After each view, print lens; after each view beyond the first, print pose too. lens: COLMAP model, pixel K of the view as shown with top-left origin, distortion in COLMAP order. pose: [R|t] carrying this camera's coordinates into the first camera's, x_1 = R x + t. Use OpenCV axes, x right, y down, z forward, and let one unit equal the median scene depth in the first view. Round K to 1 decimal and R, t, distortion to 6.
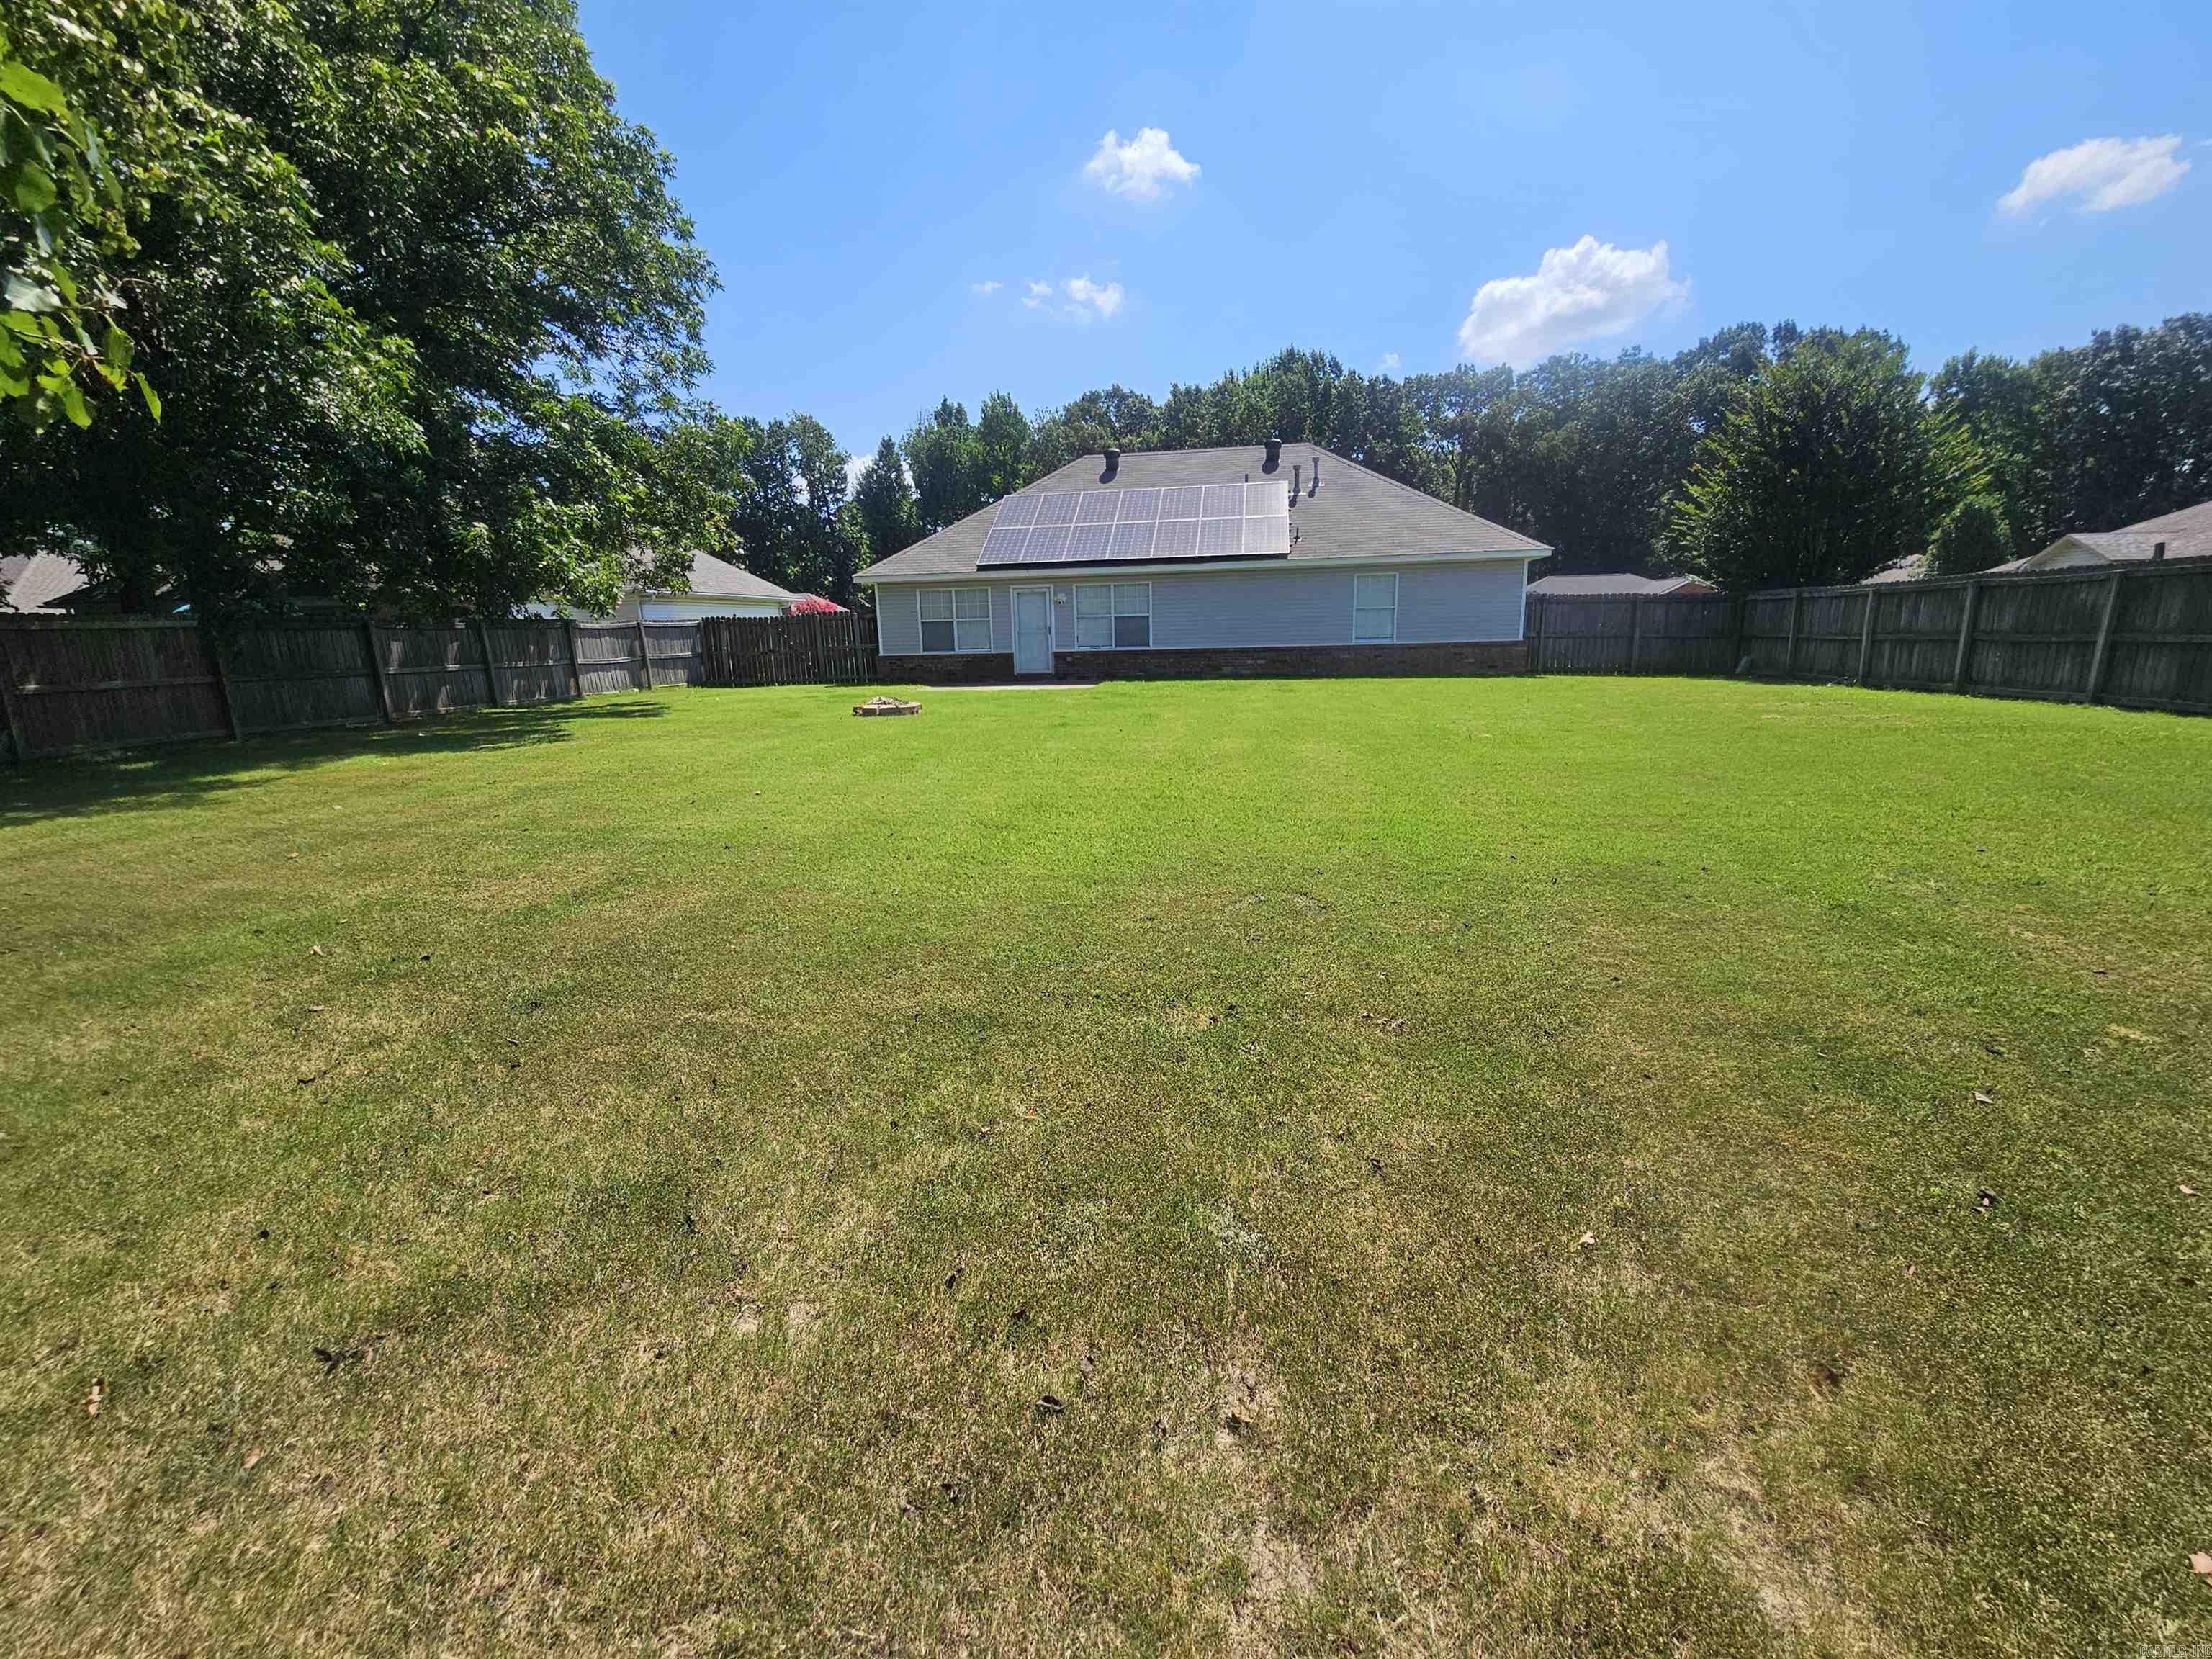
lens RADIAL K [[916.1, 0, 1100.7], [0, 916.1, 838.9], [0, 0, 1]] dist [-0.000102, 0.000524]
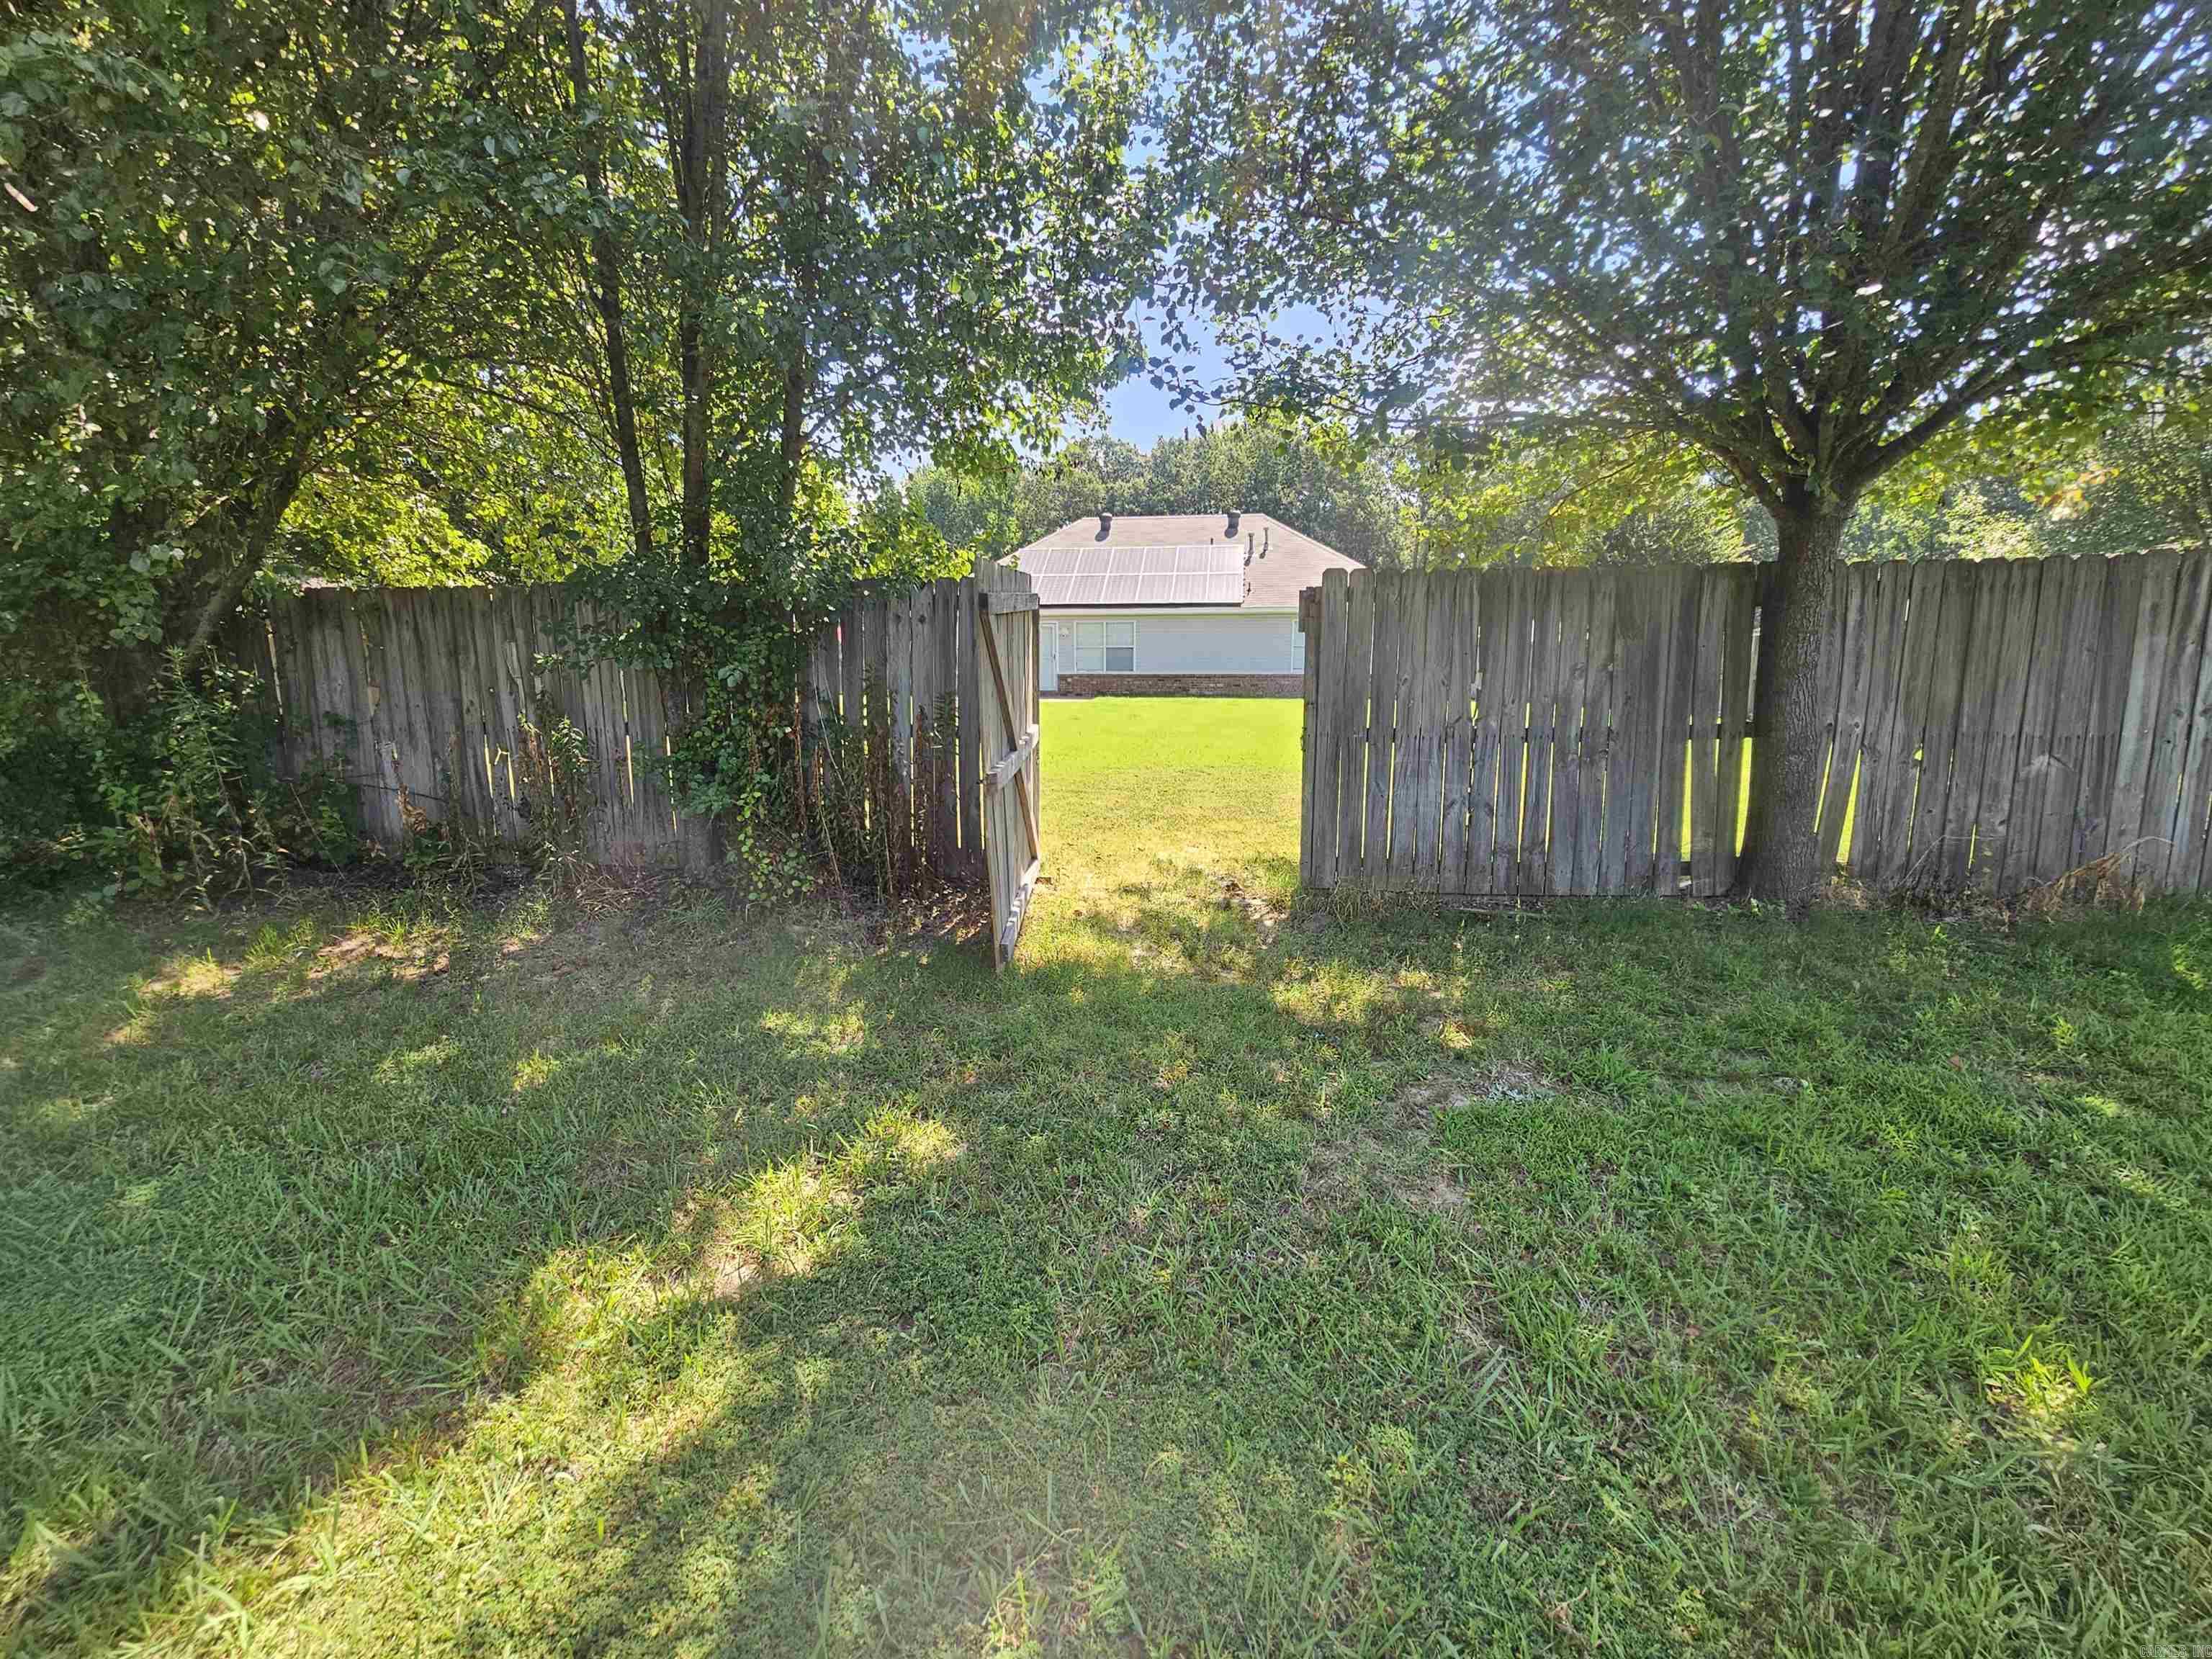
lens RADIAL K [[916.1, 0, 1100.7], [0, 916.1, 838.9], [0, 0, 1]] dist [-0.000102, 0.000524]
pose [[0.999574, 0.019155, 0.022023, -0.014675], [-0.018431, 0.999297, -0.032650, 0.062183], [-0.022633, 0.032230, 0.999224, -0.251716]]
